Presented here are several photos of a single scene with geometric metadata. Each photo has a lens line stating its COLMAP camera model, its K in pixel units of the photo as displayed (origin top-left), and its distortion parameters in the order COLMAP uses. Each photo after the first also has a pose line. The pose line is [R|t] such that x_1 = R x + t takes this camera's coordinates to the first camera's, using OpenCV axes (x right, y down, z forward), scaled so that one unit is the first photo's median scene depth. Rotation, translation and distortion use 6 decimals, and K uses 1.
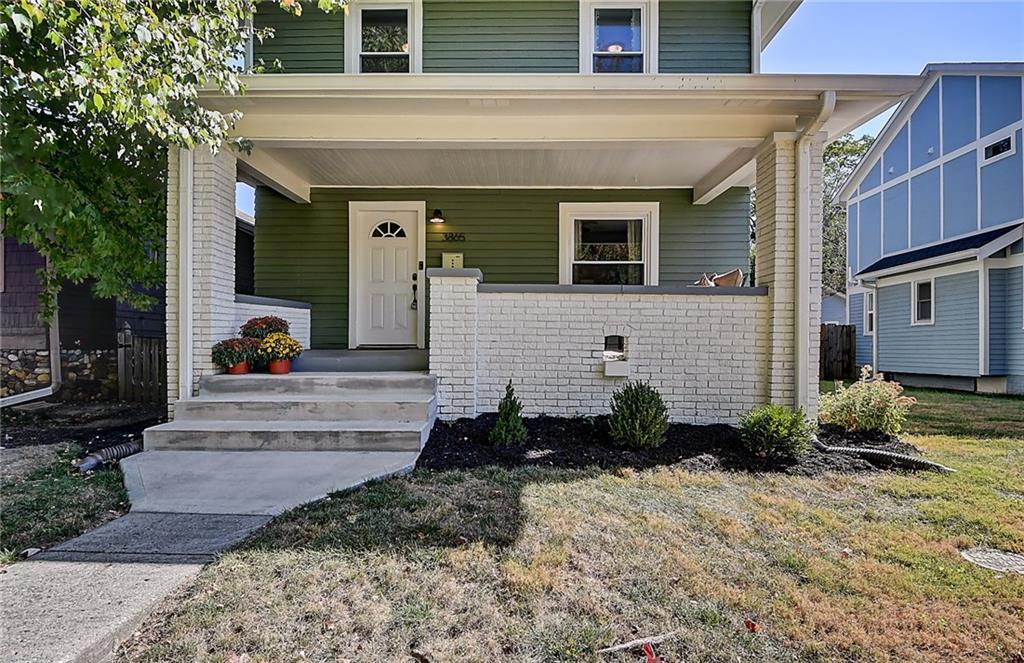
lens RADIAL K [[523.7, 0, 556.9], [0, 523.7, 345.2], [0, 0, 1]] dist [0.003284, -0.004658]
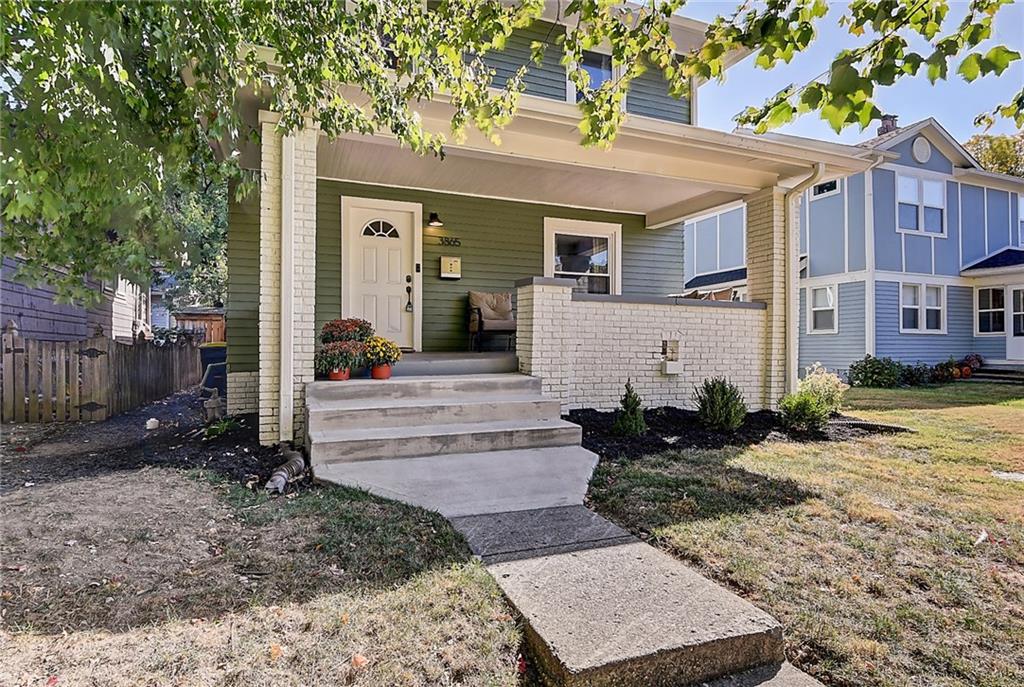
lens RADIAL K [[521.9, 0, 516.8], [0, 521.9, 338.4], [0, 0, 1]] dist [0.012389, -0.016667]
pose [[0.930655, 0.003536, 0.365881, -0.666279], [0.002057, 0.999887, -0.014897, -0.004655], [-0.365892, 0.014617, 0.930543, 0.016987]]
